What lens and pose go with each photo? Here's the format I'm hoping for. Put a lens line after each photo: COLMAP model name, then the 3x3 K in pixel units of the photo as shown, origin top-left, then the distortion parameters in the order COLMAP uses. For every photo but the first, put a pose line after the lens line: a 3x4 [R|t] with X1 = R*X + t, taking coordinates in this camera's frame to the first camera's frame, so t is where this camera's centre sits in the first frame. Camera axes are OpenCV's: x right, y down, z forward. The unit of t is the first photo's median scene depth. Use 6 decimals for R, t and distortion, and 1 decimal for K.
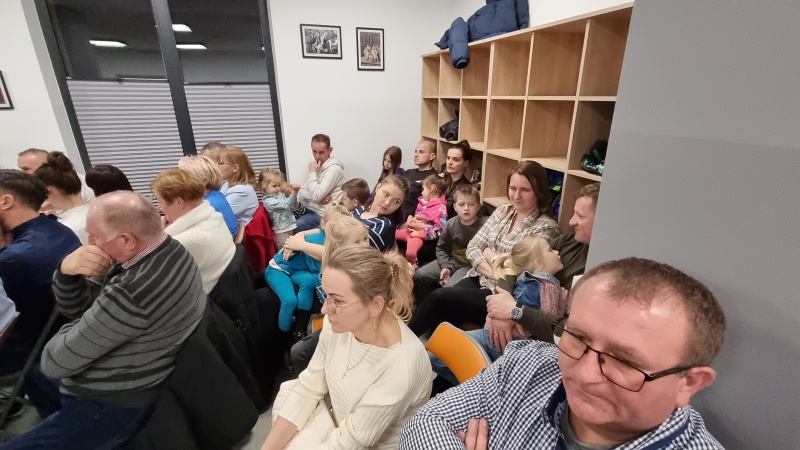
lens RADIAL K [[372.6, 0, 399.5], [0, 372.6, 232.7], [0, 0, 1]] dist [0.014894, -0.005169]
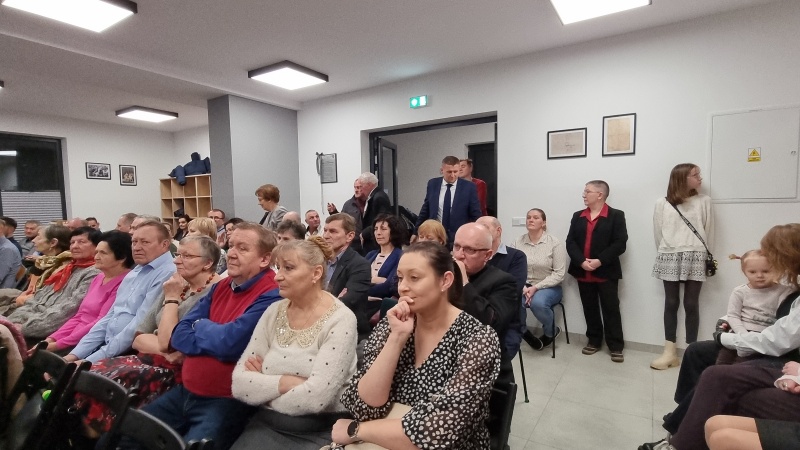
lens RADIAL K [[372.6, 0, 380.7], [0, 372.6, 228.0], [0, 0, 1]] dist [0.014894, -0.005169]
pose [[0.811884, -0.045457, 0.582046, -0.286893], [0.215478, 0.949906, -0.226380, 0.859640], [-0.542599, 0.309213, 0.781009, -2.005321]]
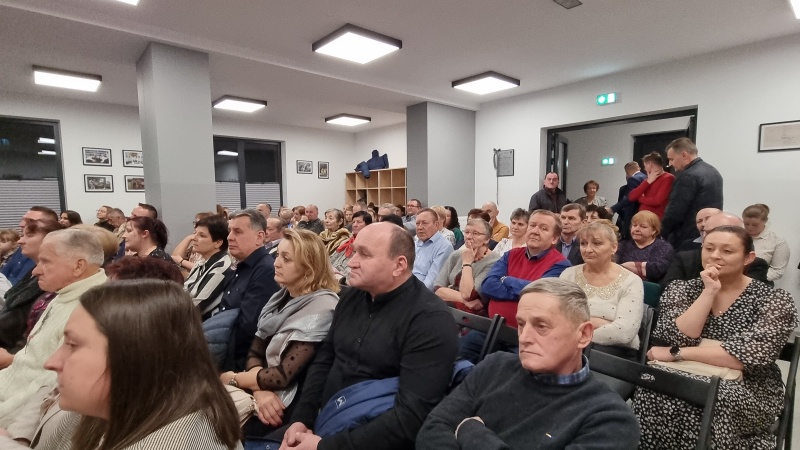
lens RADIAL K [[372.6, 0, 400.6], [0, 372.6, 228.0], [0, 0, 1]] dist [0.014894, -0.005169]
pose [[0.927080, -0.034254, 0.373295, -0.921215], [0.133849, 0.960421, -0.244286, 0.872887], [-0.350153, 0.276438, 0.894972, -2.057382]]
